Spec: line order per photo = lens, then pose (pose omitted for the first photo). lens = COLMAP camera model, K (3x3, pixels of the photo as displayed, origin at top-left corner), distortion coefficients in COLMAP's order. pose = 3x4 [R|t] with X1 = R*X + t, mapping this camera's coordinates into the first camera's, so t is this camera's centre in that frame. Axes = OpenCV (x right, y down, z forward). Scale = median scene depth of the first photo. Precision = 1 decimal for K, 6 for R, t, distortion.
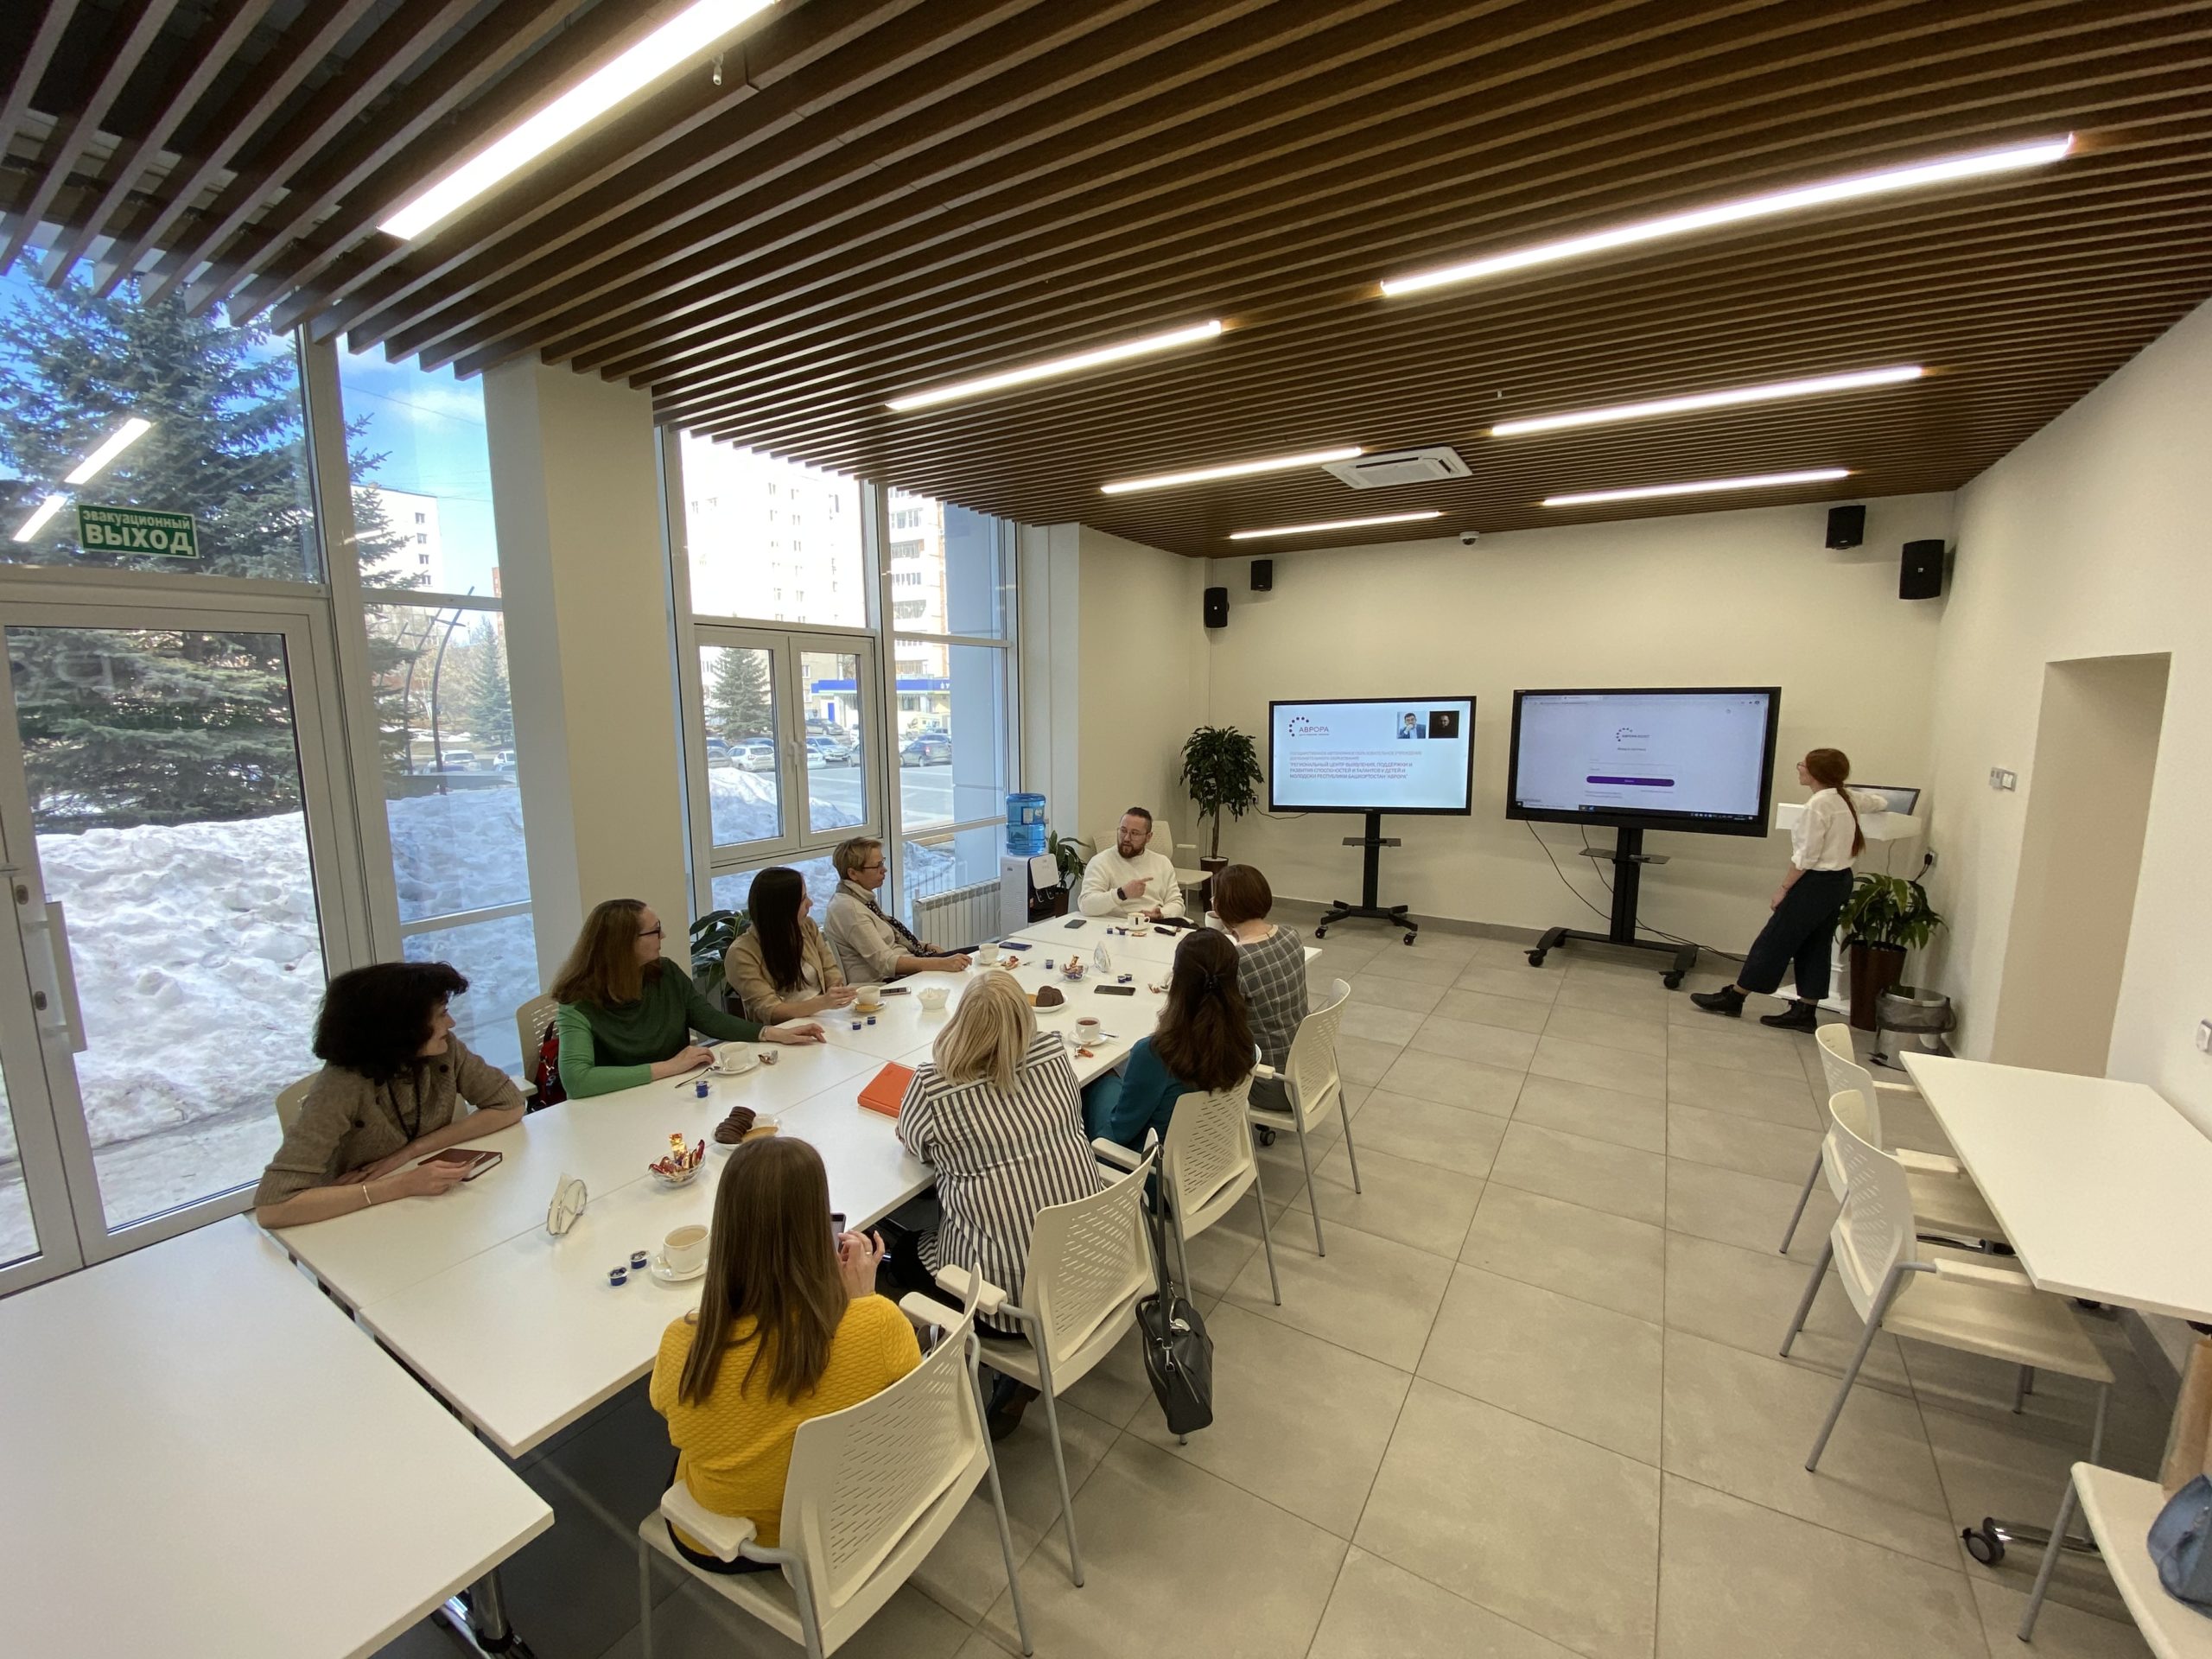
lens RADIAL K [[892.1, 0, 1116.4], [0, 892.1, 818.6], [0, 0, 1]] dist [-0.001751, -0.001144]
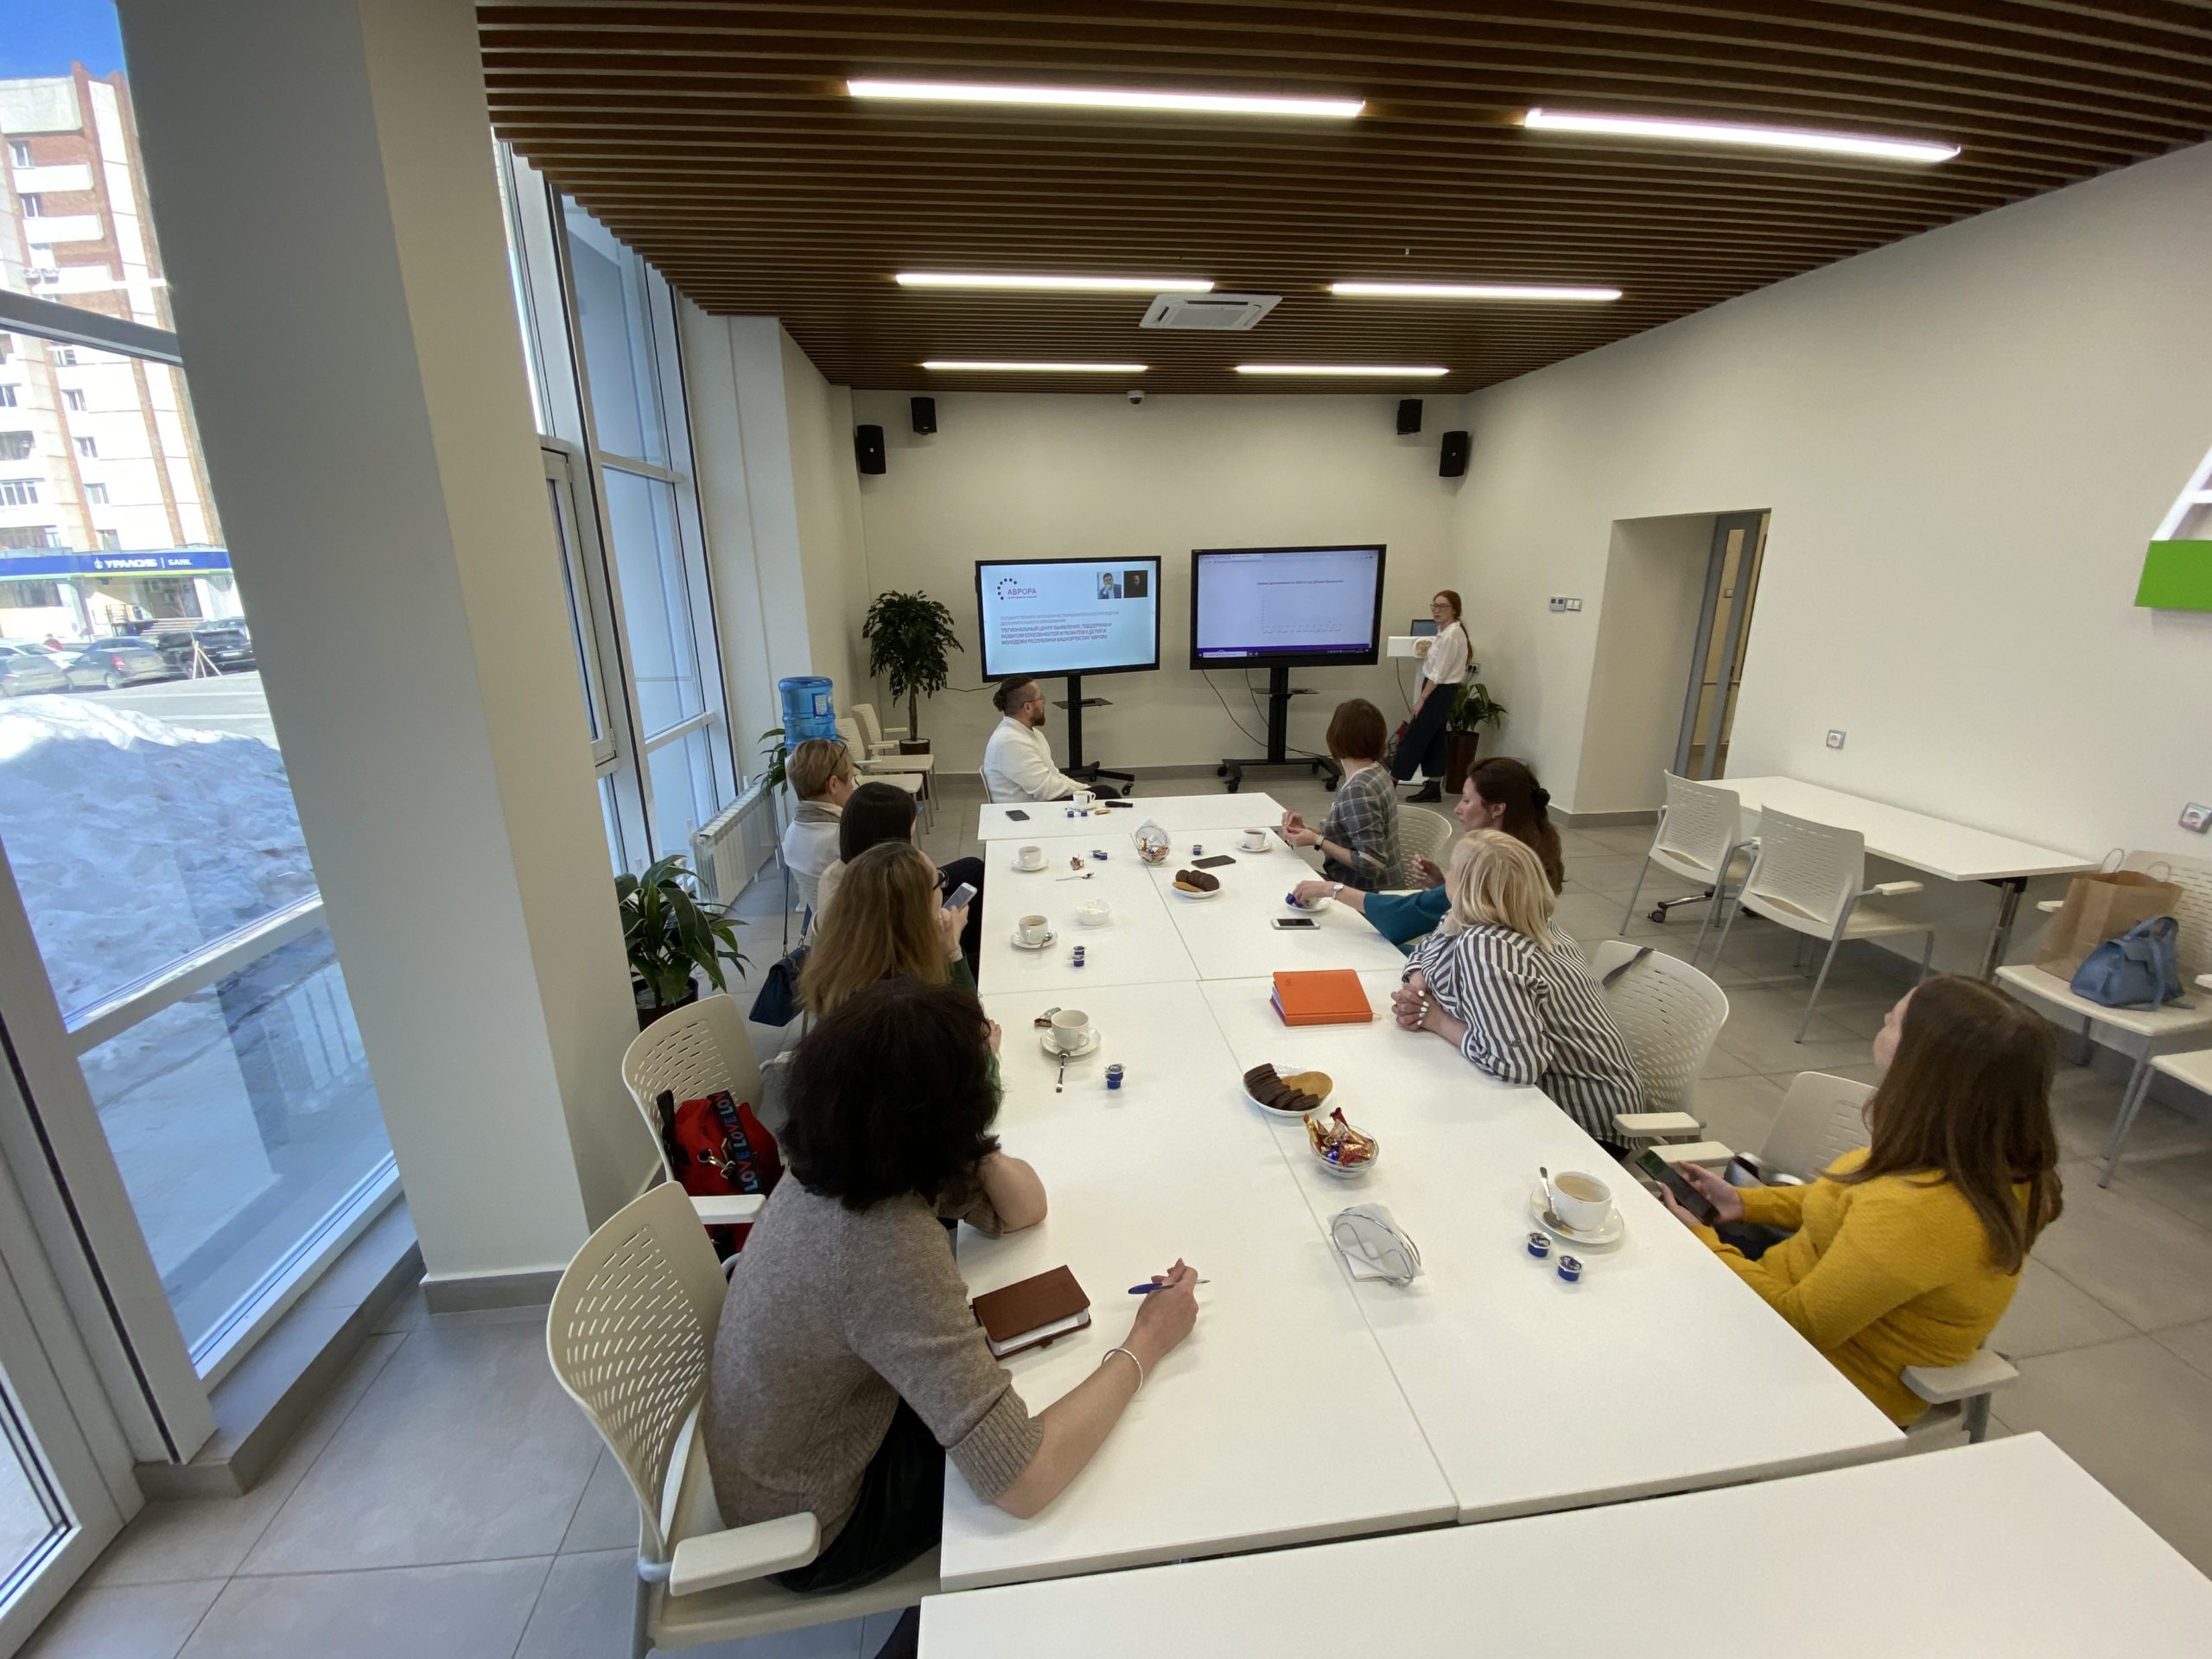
lens RADIAL K [[892.1, 0, 1110.9], [0, 892.1, 839.0], [0, 0, 1]] dist [-0.001751, -0.001144]
pose [[0.770063, -0.191857, 0.608436, -0.352887], [0.098485, 0.978026, 0.183753, -0.006717], [-0.630321, -0.081579, 0.772037, 0.182395]]
